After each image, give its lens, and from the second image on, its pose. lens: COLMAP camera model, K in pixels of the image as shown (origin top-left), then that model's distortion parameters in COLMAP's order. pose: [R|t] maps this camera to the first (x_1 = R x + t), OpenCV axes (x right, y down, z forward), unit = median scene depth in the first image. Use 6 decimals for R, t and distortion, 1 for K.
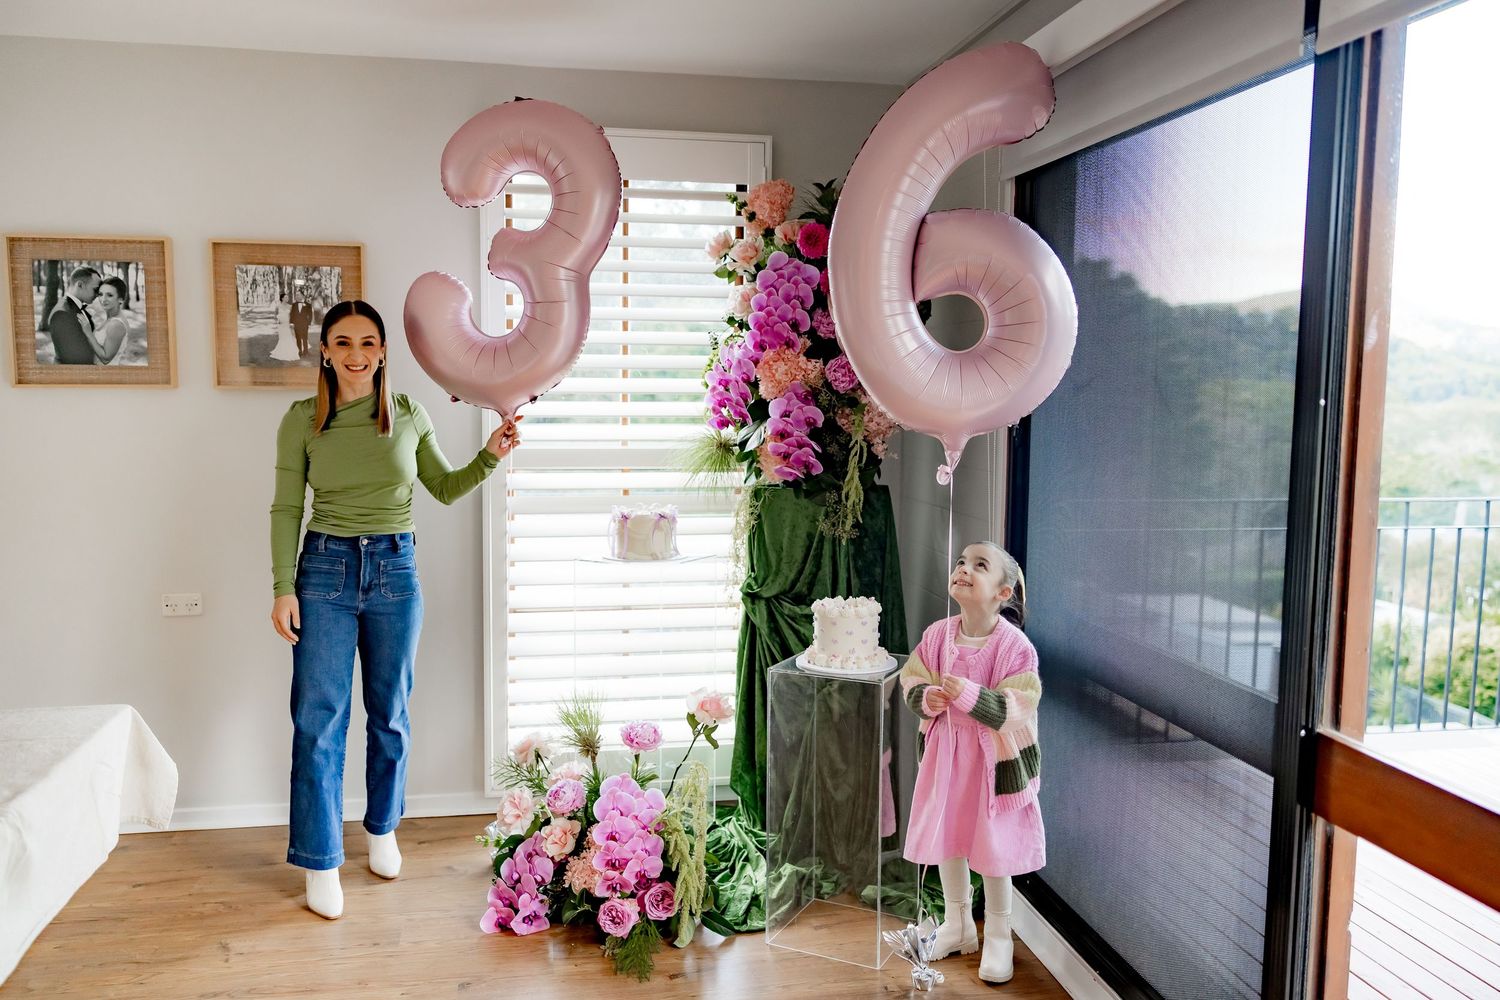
lens RADIAL K [[1146.9, 0, 750.0], [0, 1146.9, 500.0], [0, 0, 1]] dist [0.003916, -0.005475]
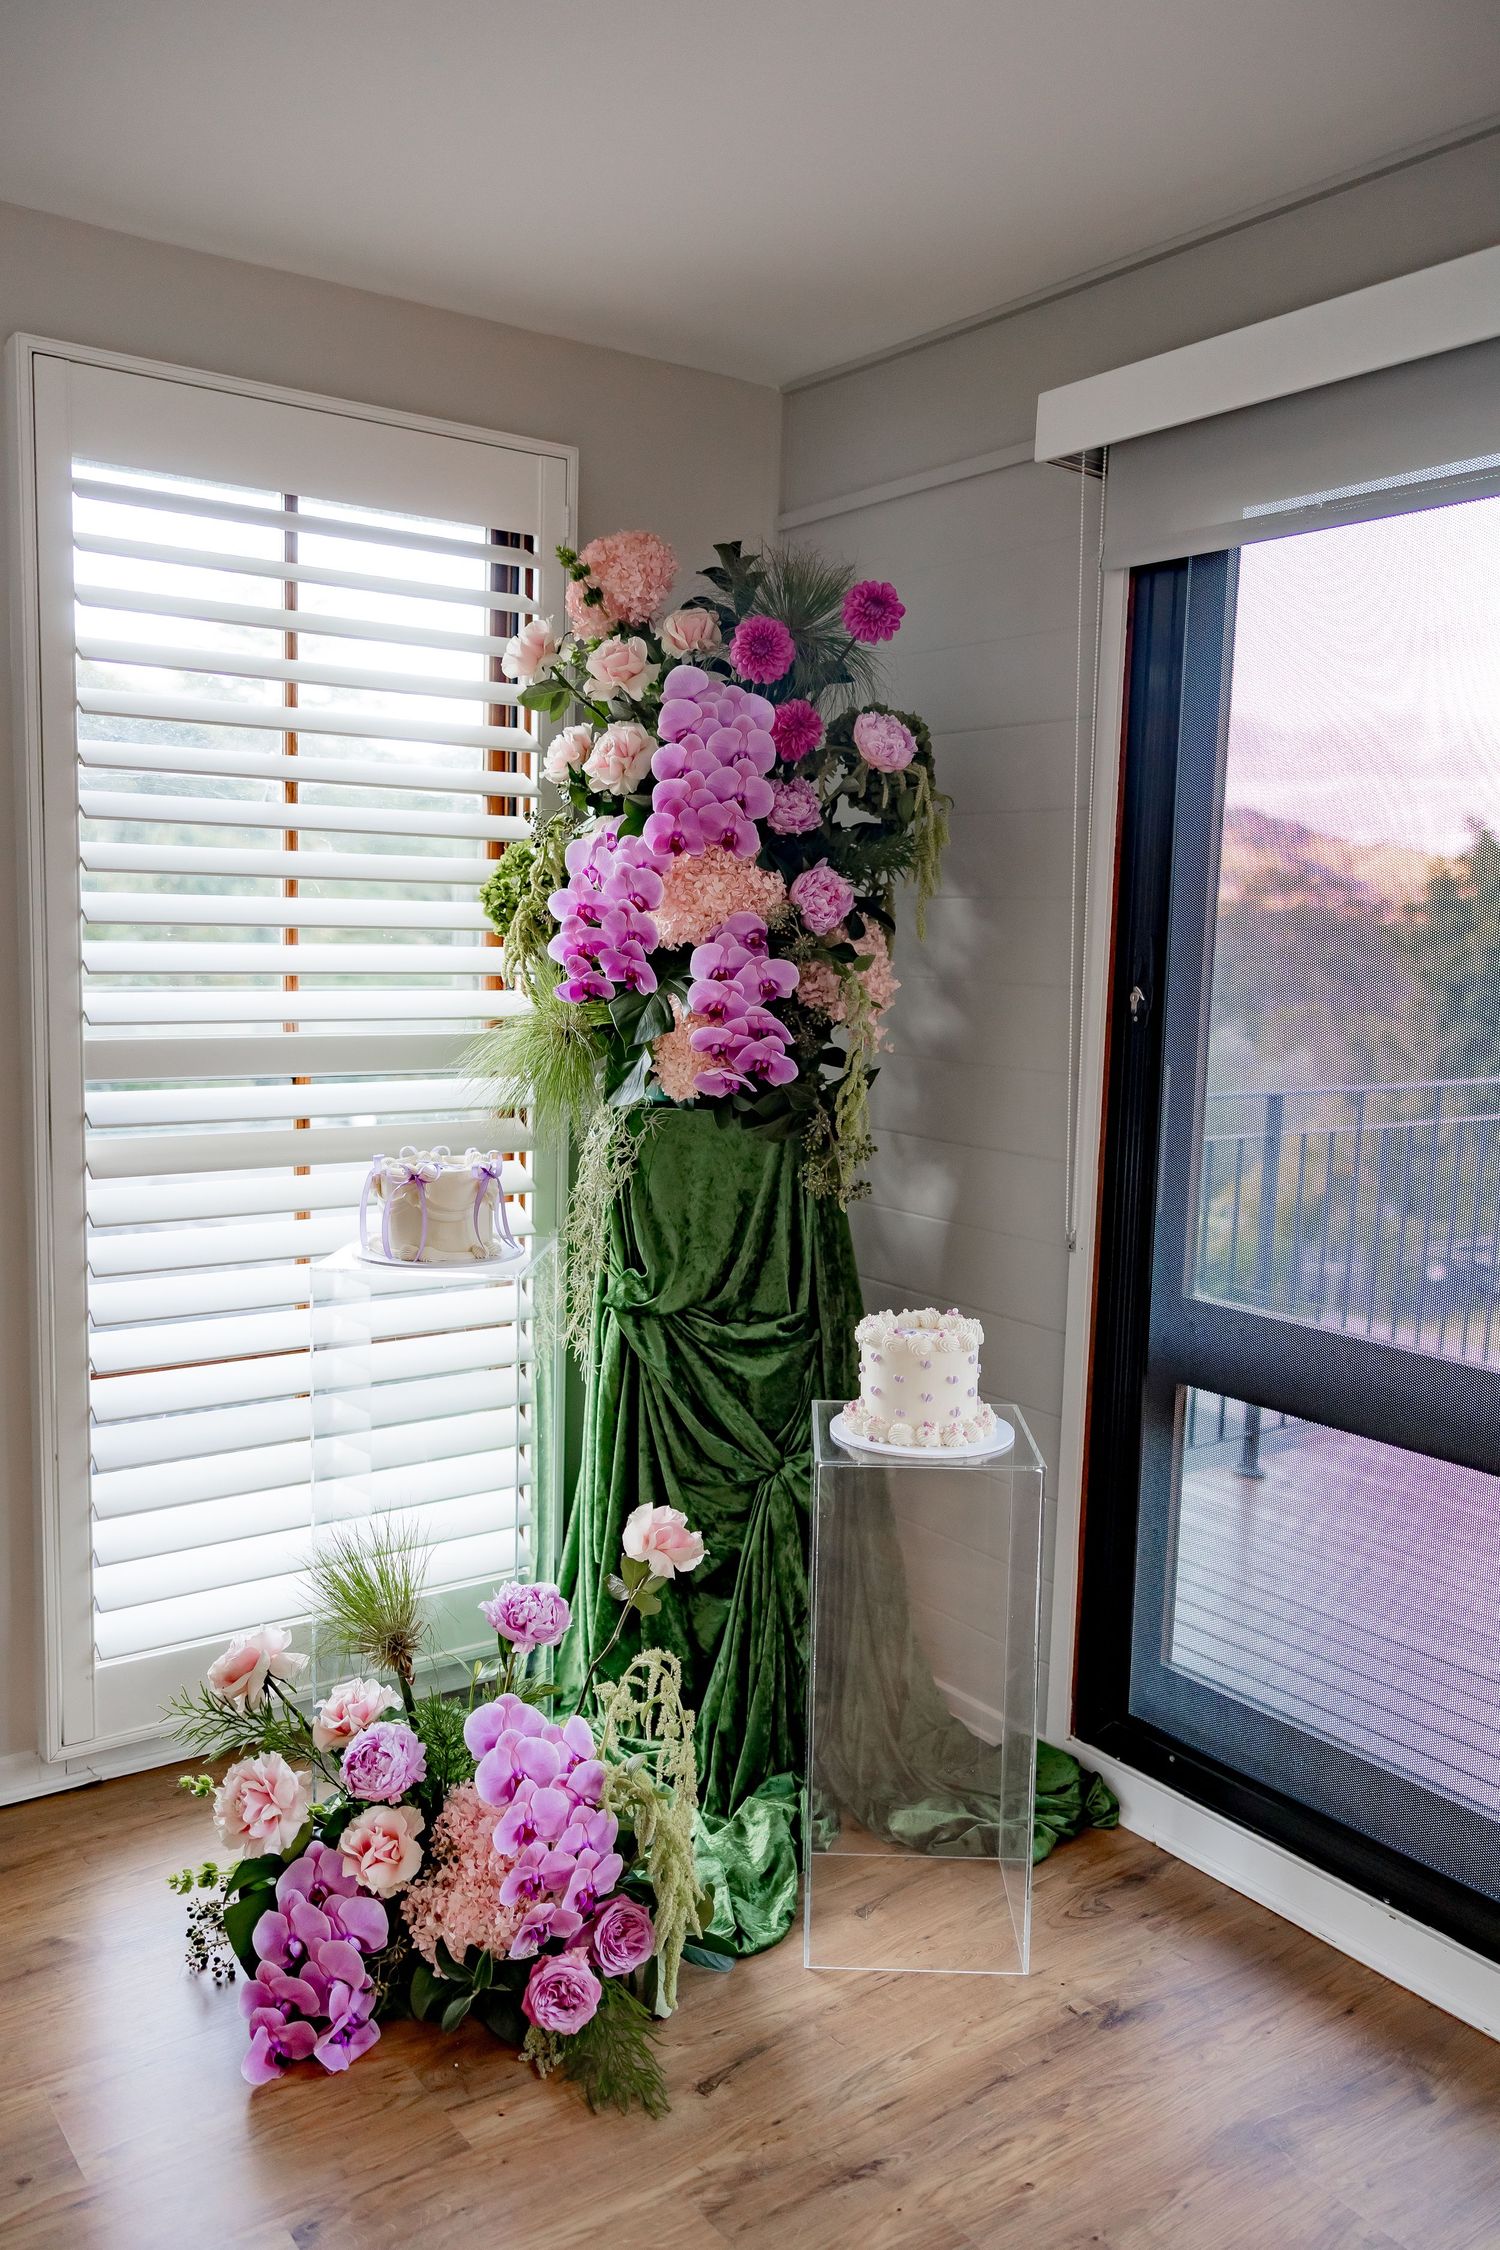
lens RADIAL K [[1720.4, 0, 734.7], [0, 1720.4, 1143.1], [0, 0, 1]] dist [0.003916, -0.005475]
pose [[0.908307, -0.040329, 0.416356, -0.300909], [0.024596, 0.998769, 0.043086, -0.030202], [-0.417581, -0.028894, 0.908180, 0.264832]]
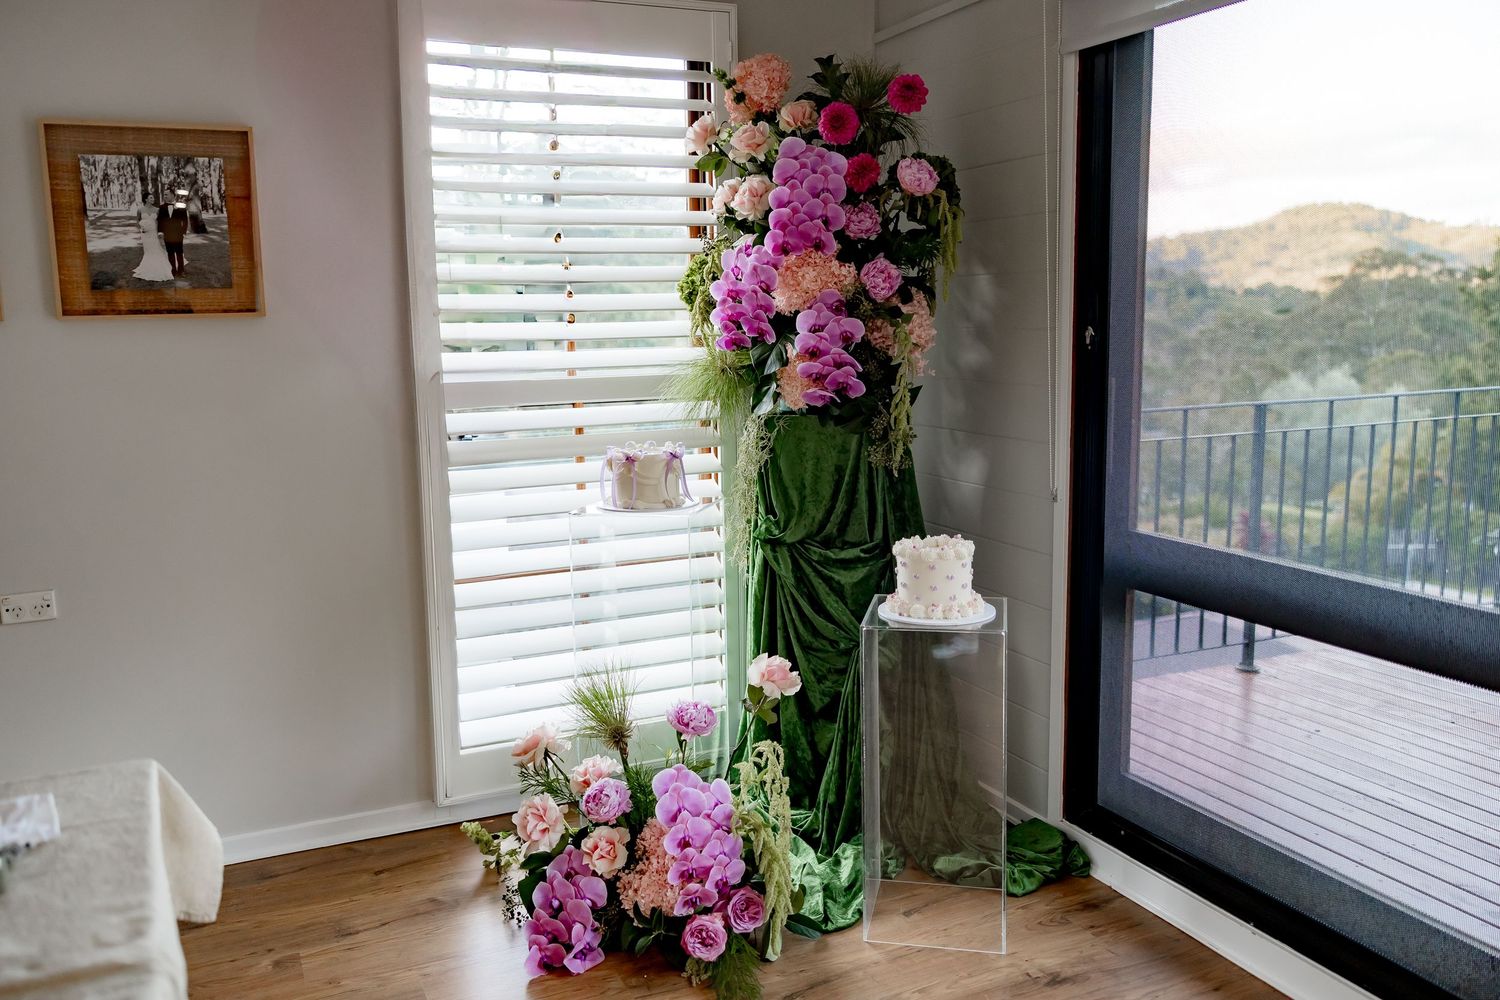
lens RADIAL K [[1189.2, 0, 719.7], [0, 1189.2, 482.7], [0, 0, 1]] dist [0.005815, -0.003207]
pose [[0.973207, -0.060172, 0.221917, -0.243014], [0.050639, 0.997543, 0.048407, -0.006624], [-0.224285, -0.035873, 0.973863, 0.146264]]
